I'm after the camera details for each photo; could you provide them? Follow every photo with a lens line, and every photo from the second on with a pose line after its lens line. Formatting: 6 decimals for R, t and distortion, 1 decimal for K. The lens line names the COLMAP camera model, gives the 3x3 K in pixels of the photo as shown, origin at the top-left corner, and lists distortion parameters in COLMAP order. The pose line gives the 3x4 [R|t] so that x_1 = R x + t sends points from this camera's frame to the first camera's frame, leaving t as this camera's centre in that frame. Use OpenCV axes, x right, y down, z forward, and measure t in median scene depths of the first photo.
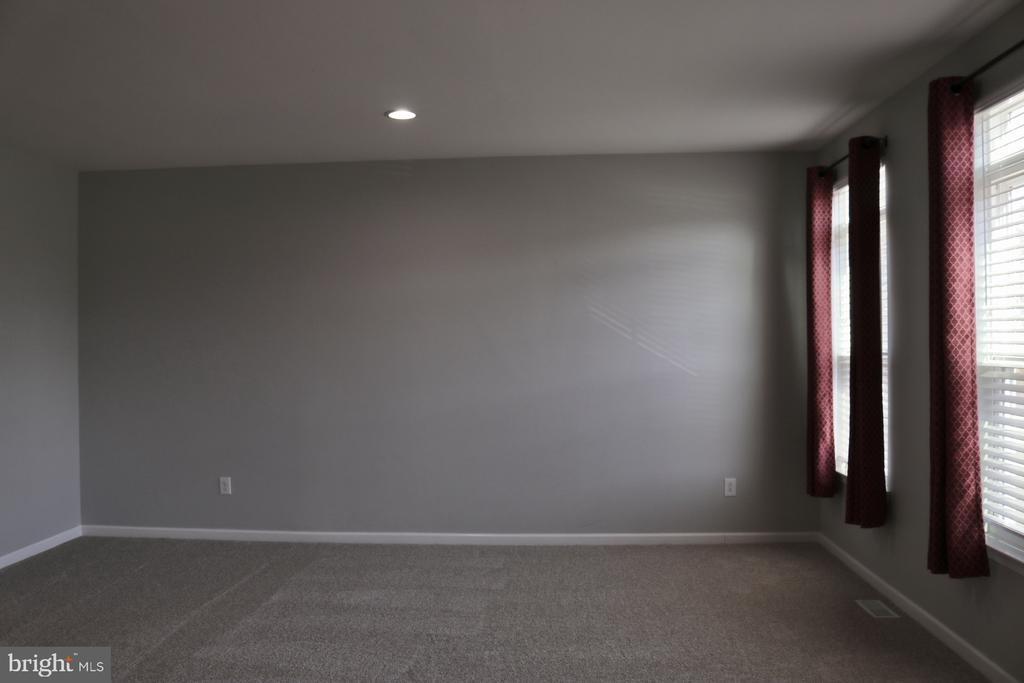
lens RADIAL K [[856.3, 0, 512.0], [0, 856.3, 341.5], [0, 0, 1]] dist [-0.156200, 0.141374]
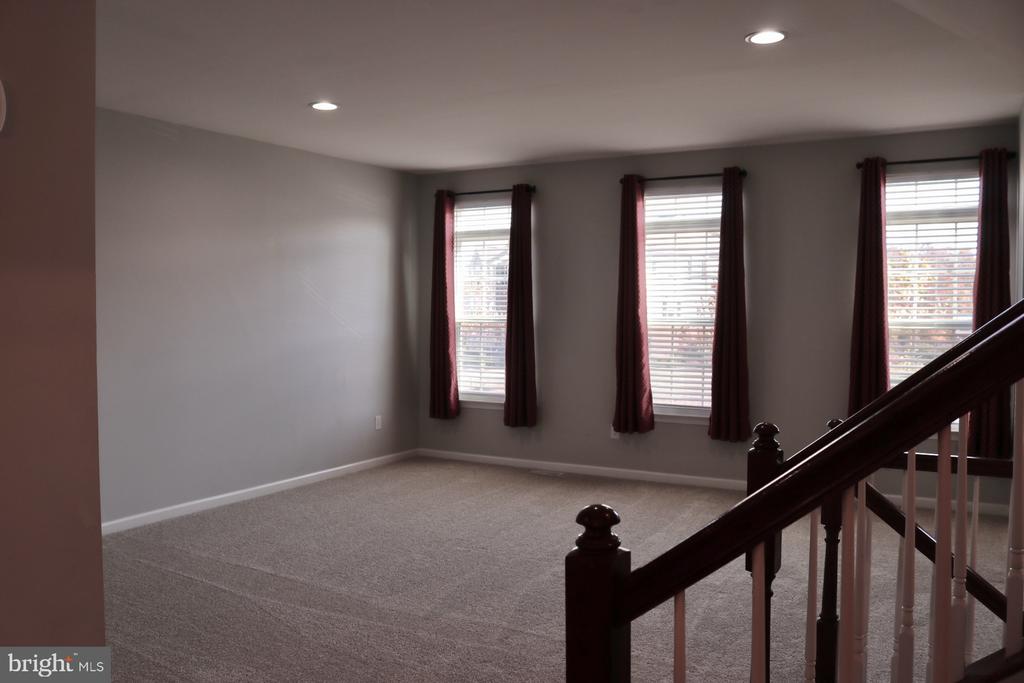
lens RADIAL K [[856.3, 0, 512.0], [0, 856.3, 341.5], [0, 0, 1]] dist [-0.156200, 0.141374]
pose [[0.464043, -0.024173, 0.885483, -0.861659], [-0.003227, 0.999575, 0.028978, 0.007551], [-0.885807, -0.016304, 0.463768, 0.213517]]
